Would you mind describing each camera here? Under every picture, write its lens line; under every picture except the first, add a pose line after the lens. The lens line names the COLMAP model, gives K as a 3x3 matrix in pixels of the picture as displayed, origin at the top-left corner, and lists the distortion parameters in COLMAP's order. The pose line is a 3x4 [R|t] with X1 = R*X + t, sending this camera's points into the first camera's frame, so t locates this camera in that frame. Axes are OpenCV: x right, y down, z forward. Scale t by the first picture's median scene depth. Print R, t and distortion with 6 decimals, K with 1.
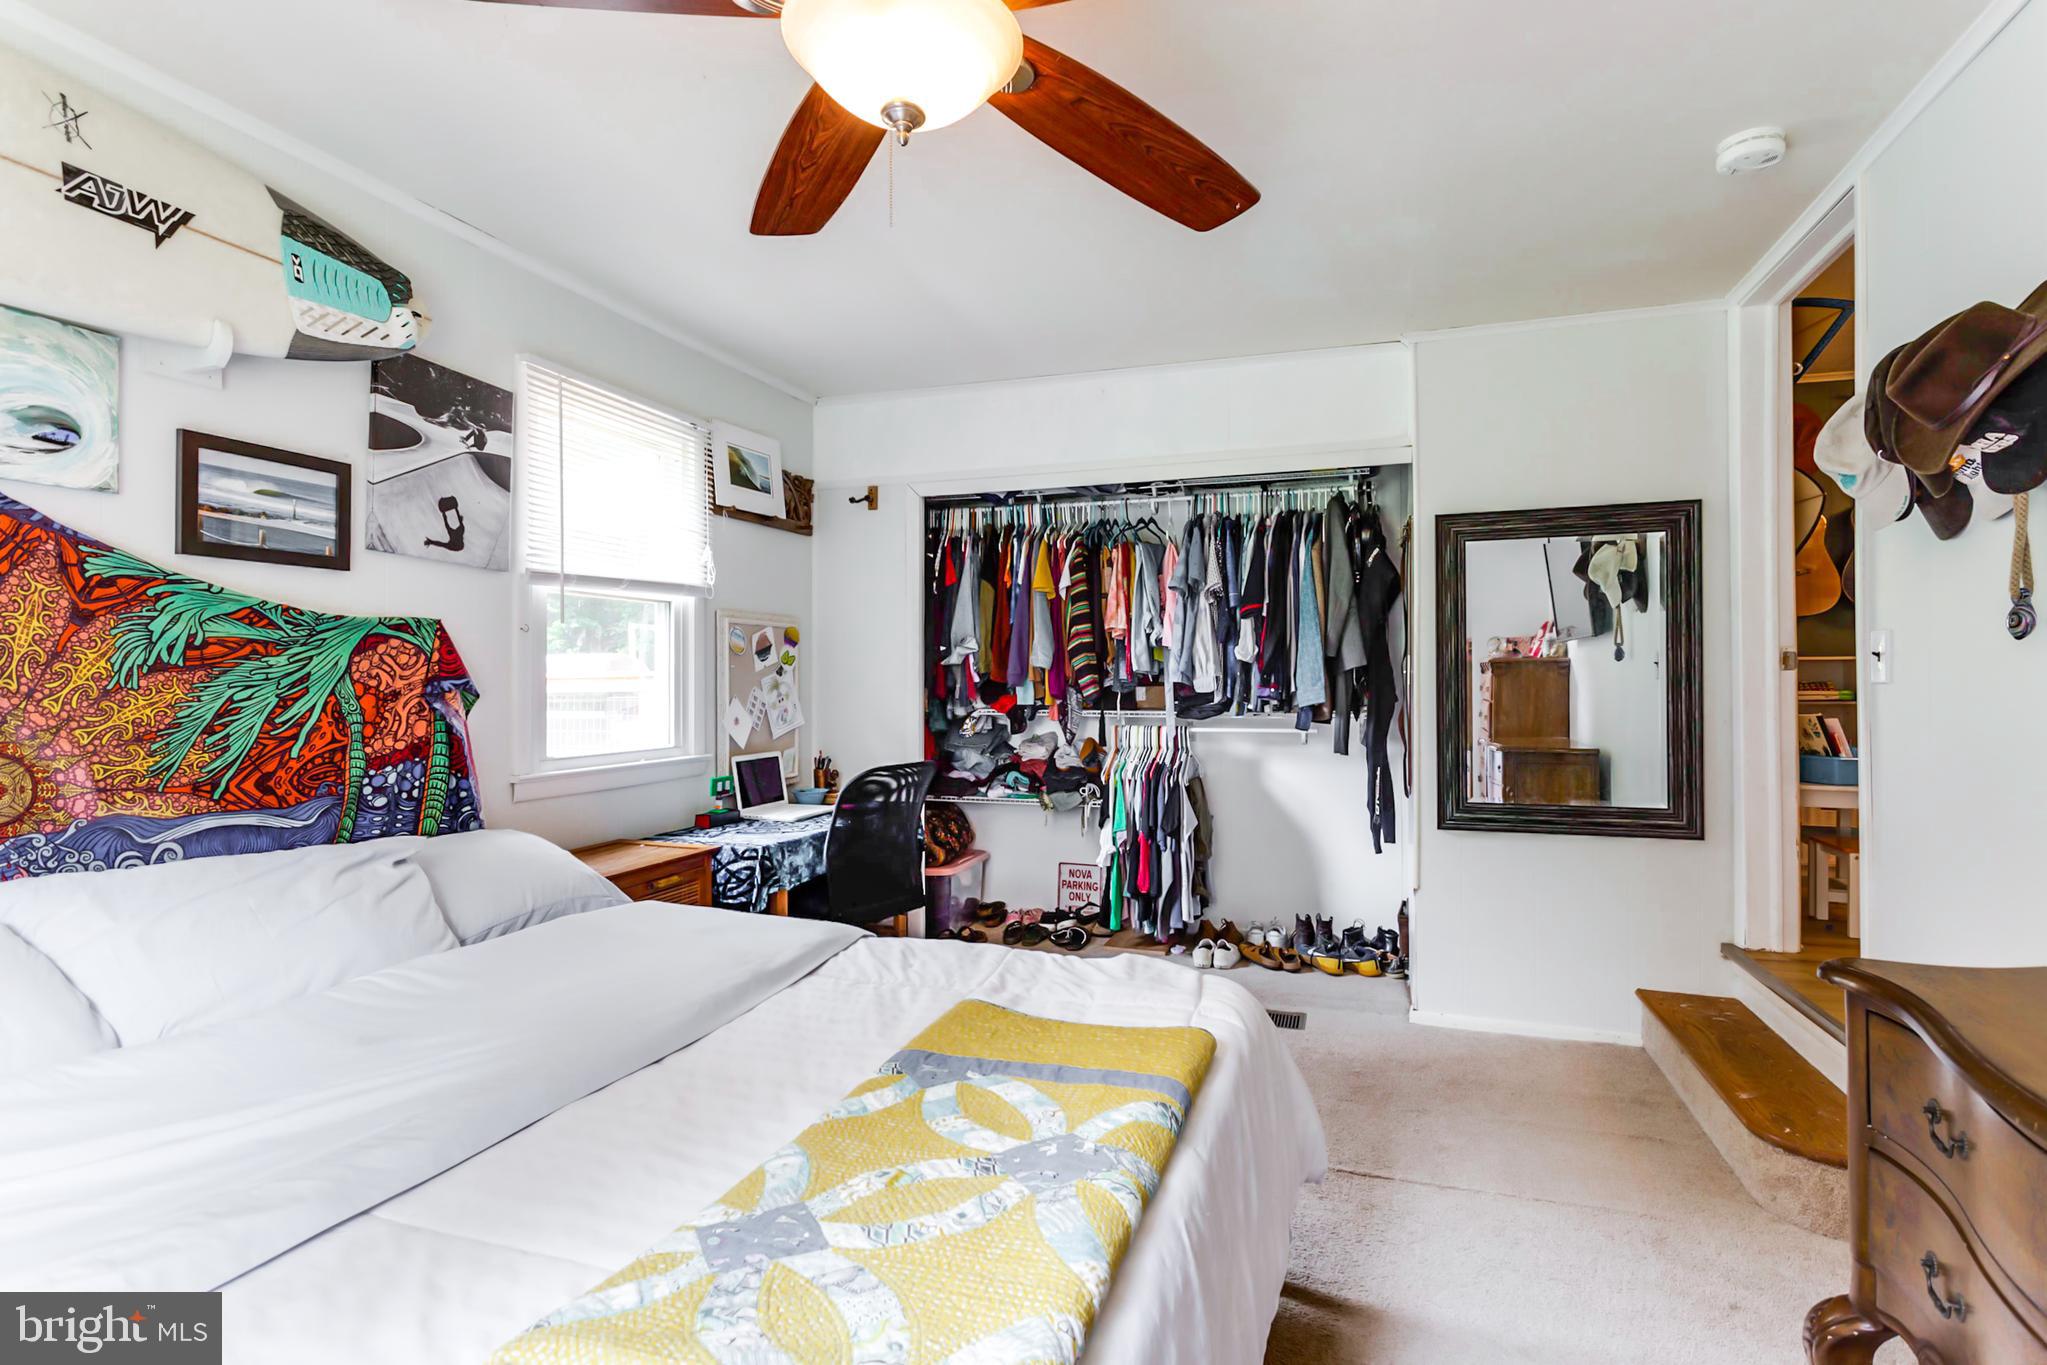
lens RADIAL K [[1020.5, 0, 1013.5], [0, 1020.5, 679.0], [0, 0, 1]] dist [0.013233, -0.007008]
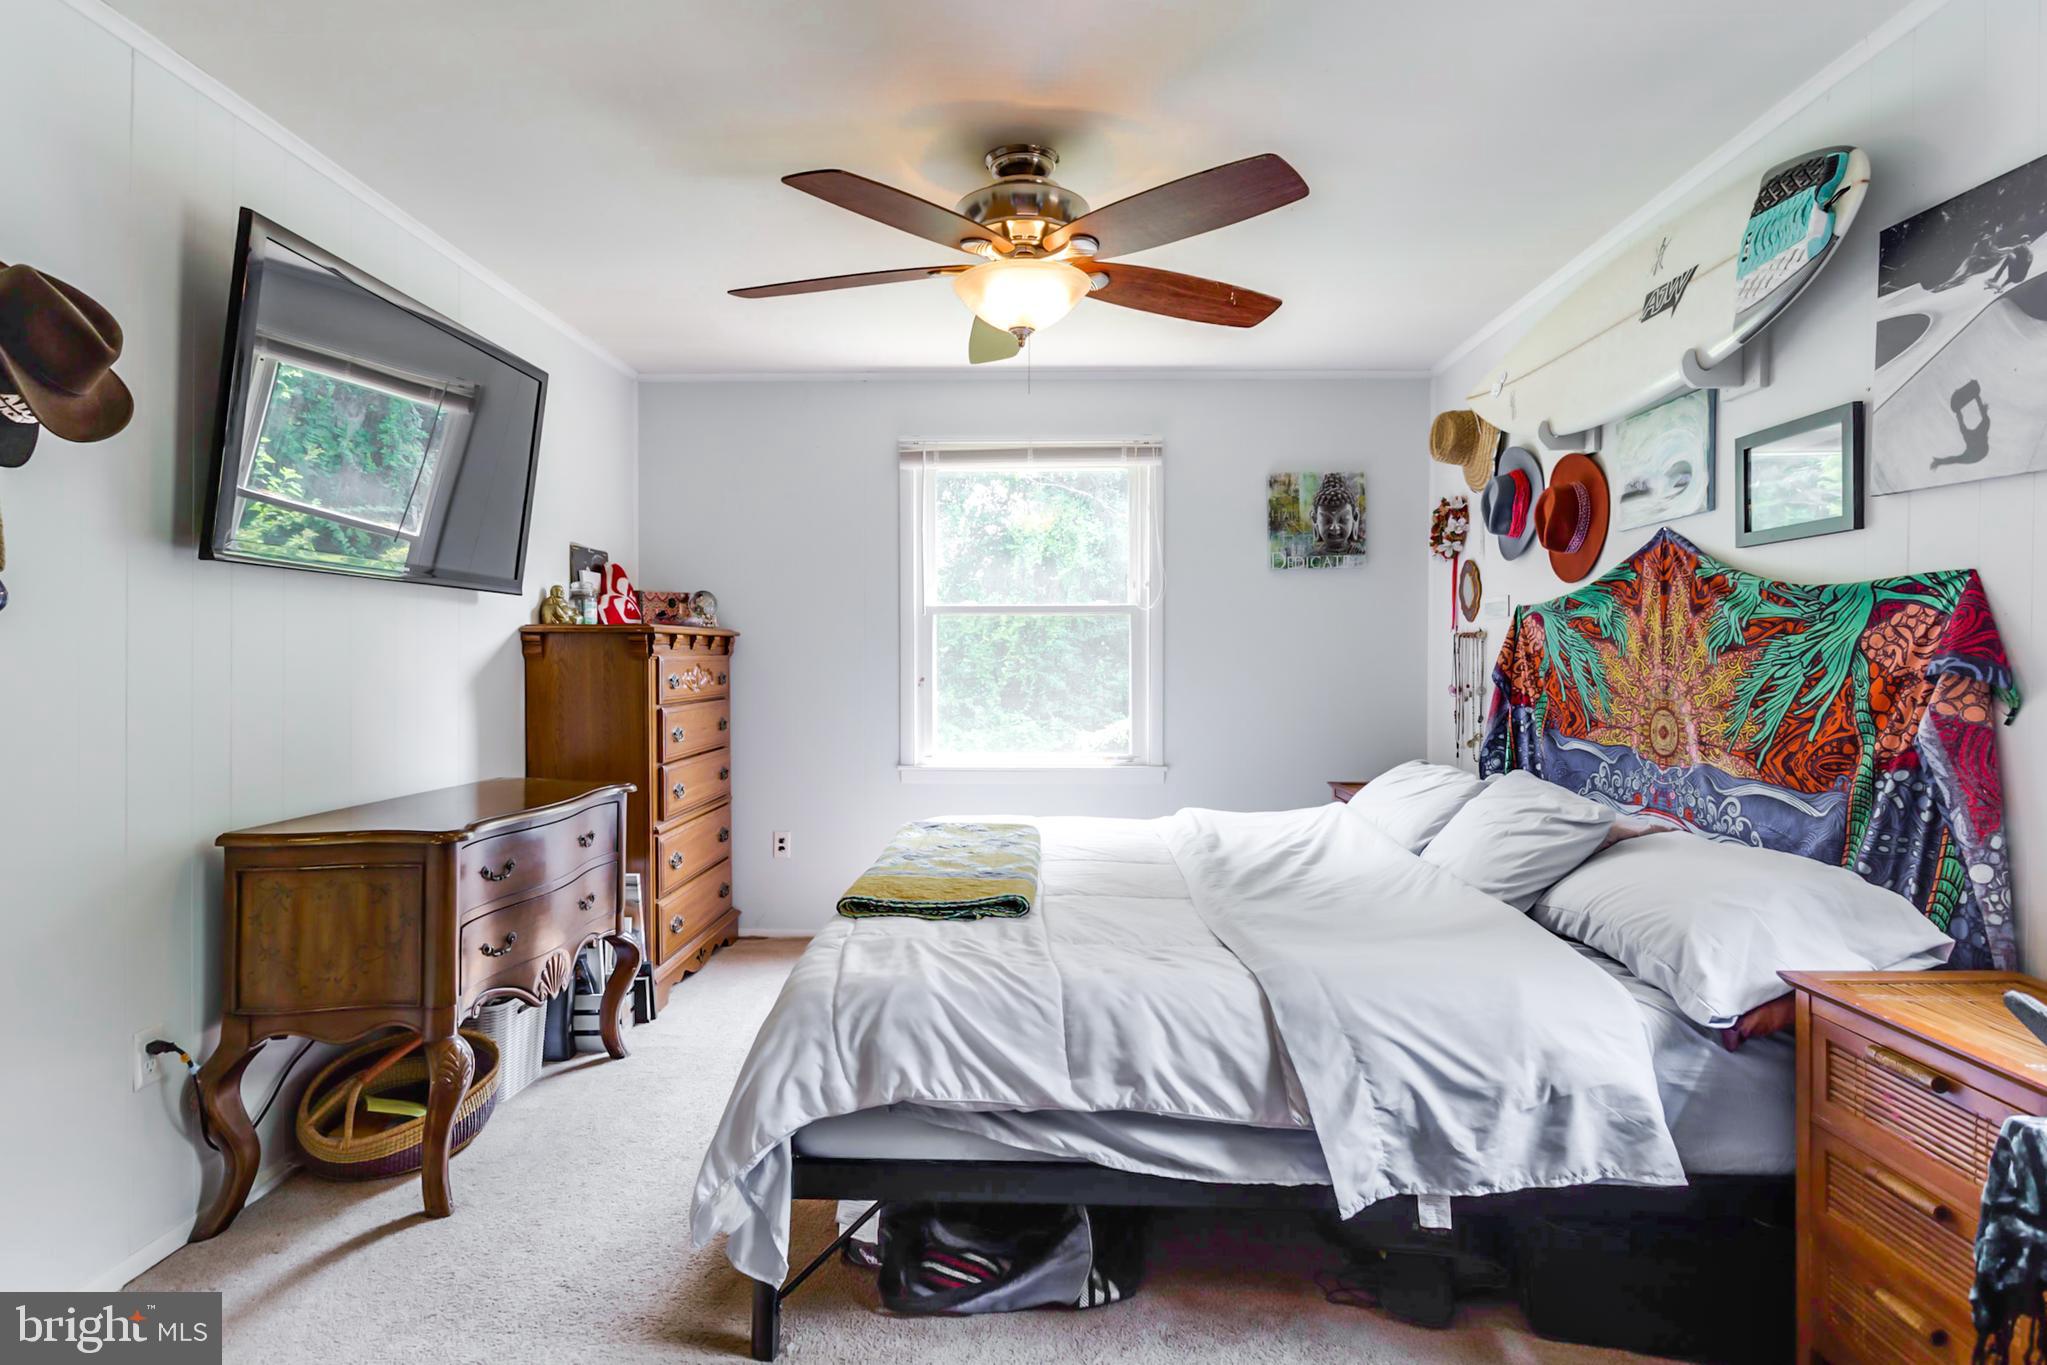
lens RADIAL K [[1020.5, 0, 1033.3], [0, 1020.5, 670.6], [0, 0, 1]] dist [0.013233, -0.007008]
pose [[-0.945870, 0.005843, -0.324493, 0.237445], [0.000841, 0.999879, 0.015555, -0.002748], [0.324544, 0.014440, -0.945760, 1.427366]]
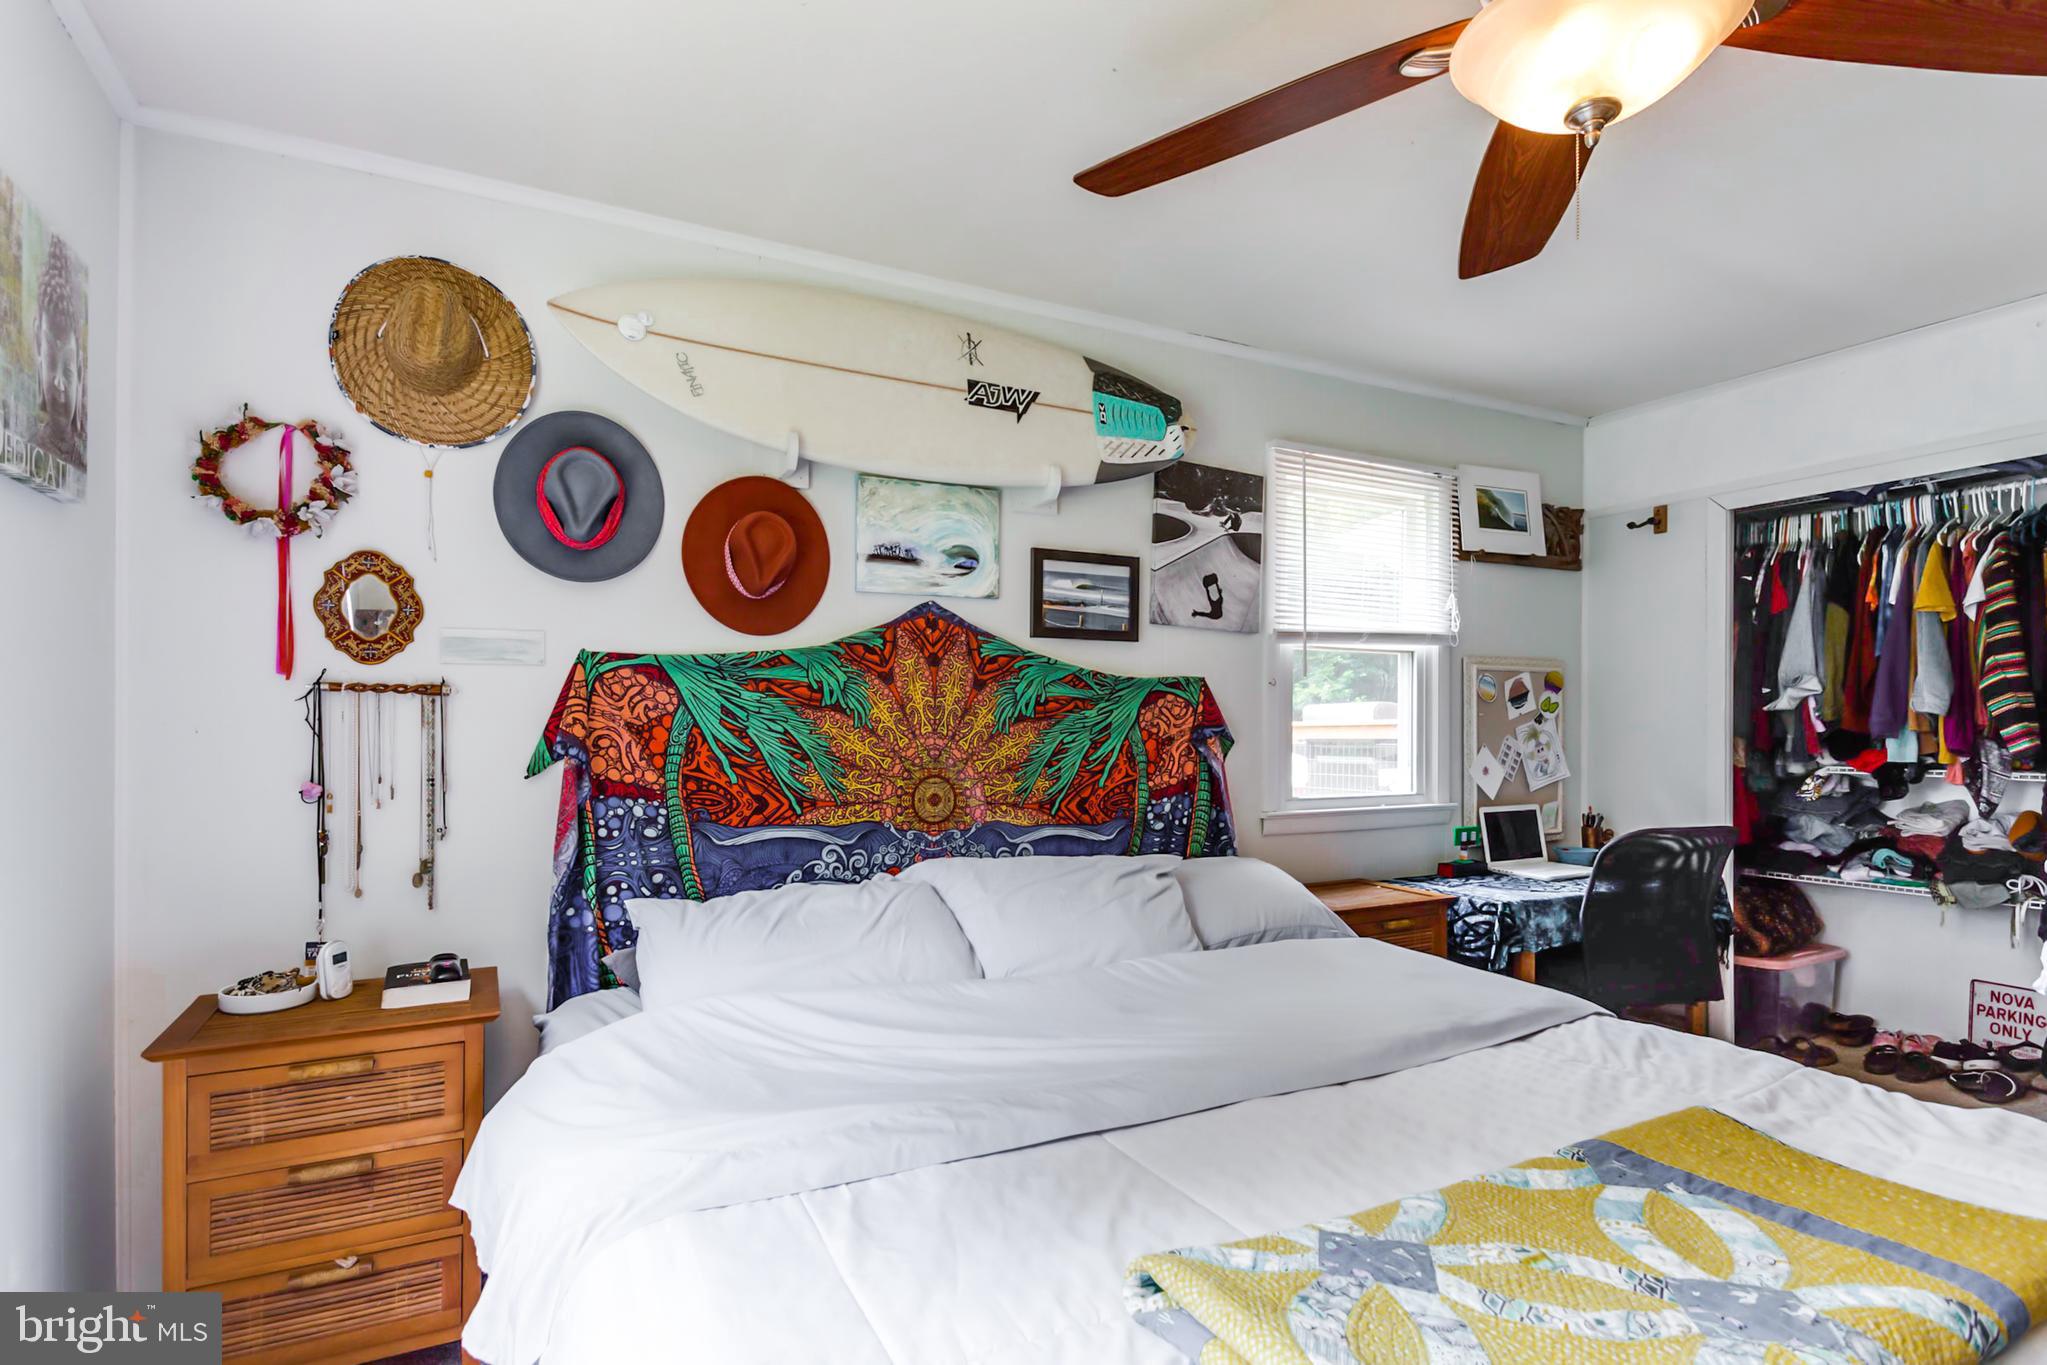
lens RADIAL K [[989.1, 0, 989.4], [0, 989.1, 722.7], [0, 0, 1]] dist [0.007113, -0.004004]
pose [[0.717516, 0.000064, -0.696542, 0.065048], [-0.002141, 0.999995, -0.002113, -0.002104], [0.696539, 0.003007, 0.717513, -0.004634]]
